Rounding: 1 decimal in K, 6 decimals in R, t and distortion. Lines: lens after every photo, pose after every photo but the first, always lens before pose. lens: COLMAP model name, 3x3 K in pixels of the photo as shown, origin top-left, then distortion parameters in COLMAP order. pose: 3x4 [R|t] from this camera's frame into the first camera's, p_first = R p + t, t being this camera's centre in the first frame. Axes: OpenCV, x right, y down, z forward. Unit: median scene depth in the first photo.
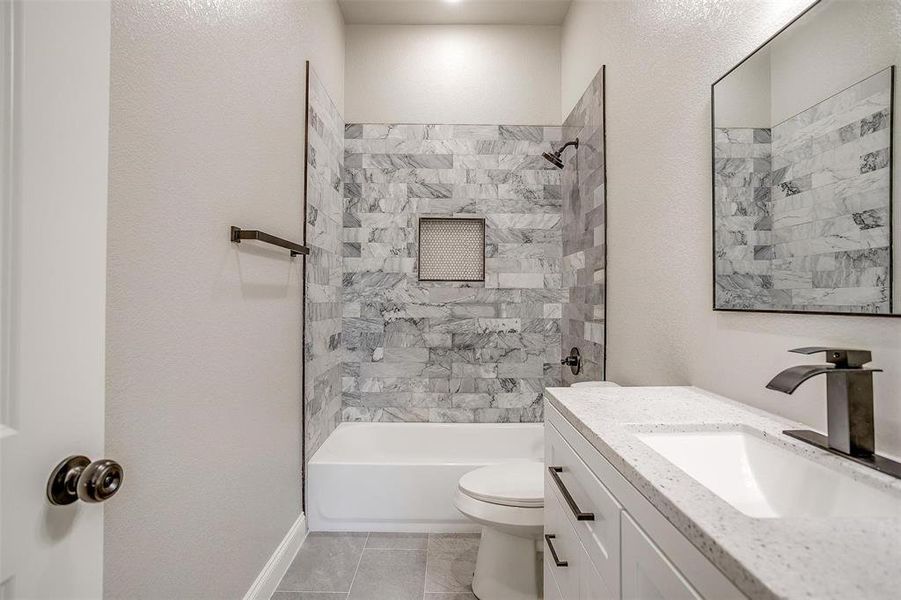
lens RADIAL K [[437.6, 0, 448.0], [0, 437.6, 293.3], [0, 0, 1]] dist [-0.061558, 0.032486]
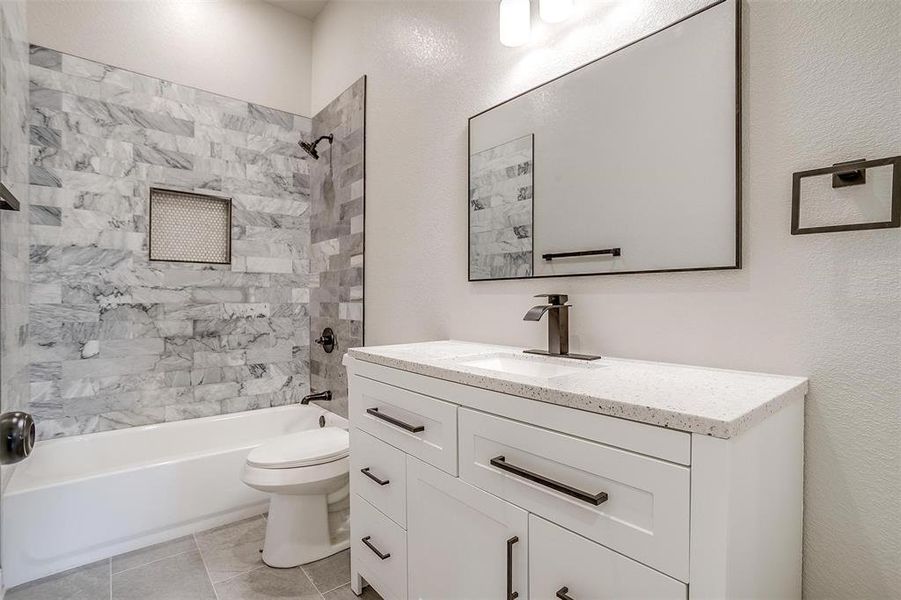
lens RADIAL K [[438.2, 0, 450.5], [0, 438.2, 300.0], [0, 0, 1]] dist [-0.064852, 0.032556]
pose [[0.775766, -0.006553, 0.630987, -0.139447], [-0.004357, 0.999867, 0.015742, 0.033839], [-0.631006, -0.014962, 0.775634, -0.027695]]
